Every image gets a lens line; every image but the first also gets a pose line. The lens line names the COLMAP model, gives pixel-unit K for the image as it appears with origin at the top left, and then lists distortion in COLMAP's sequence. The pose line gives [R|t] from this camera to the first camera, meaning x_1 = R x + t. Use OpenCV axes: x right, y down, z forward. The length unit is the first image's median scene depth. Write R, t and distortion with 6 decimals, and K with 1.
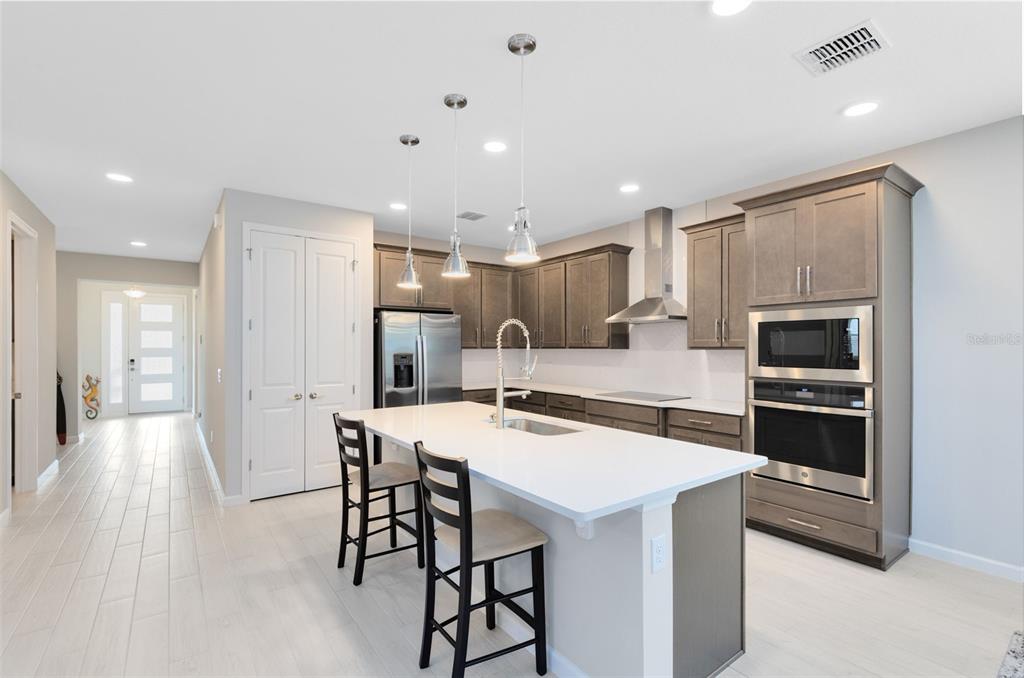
lens RADIAL K [[468.9, 0, 511.7], [0, 468.9, 344.8], [0, 0, 1]] dist [0.000062, 0.000009]
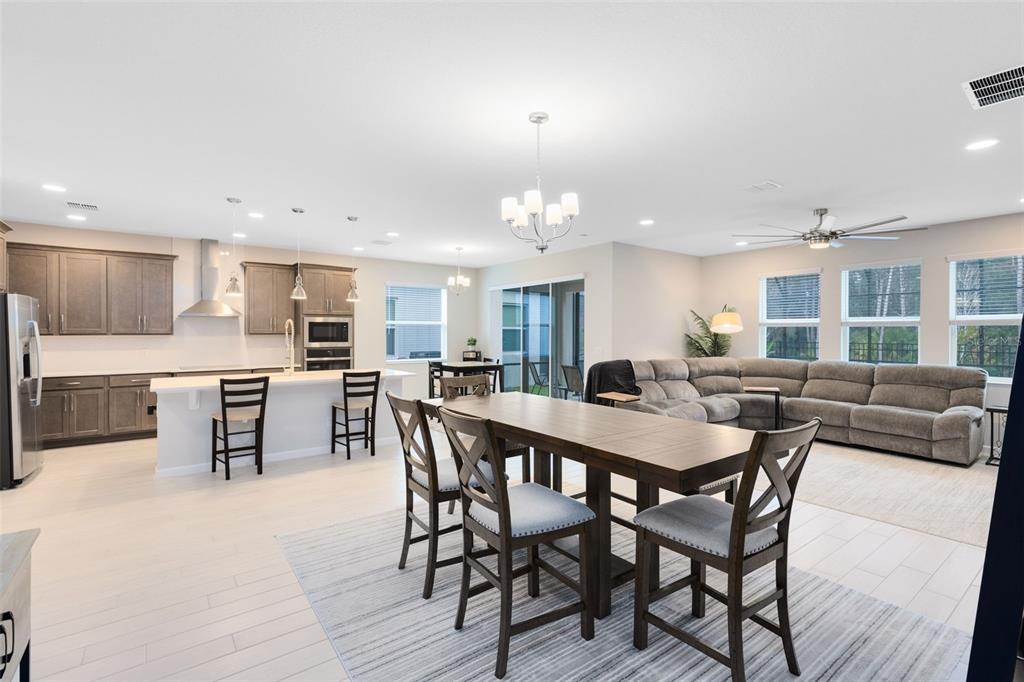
lens RADIAL K [[470.3, 0, 511.0], [0, 470.3, 336.6], [0, 0, 1]] dist [0.000385, 0.000030]
pose [[-0.000754, -0.011270, 0.999936, -1.623564], [-0.006609, 0.999915, 0.011265, -0.011247], [-0.999978, -0.006600, -0.000828, 0.075382]]
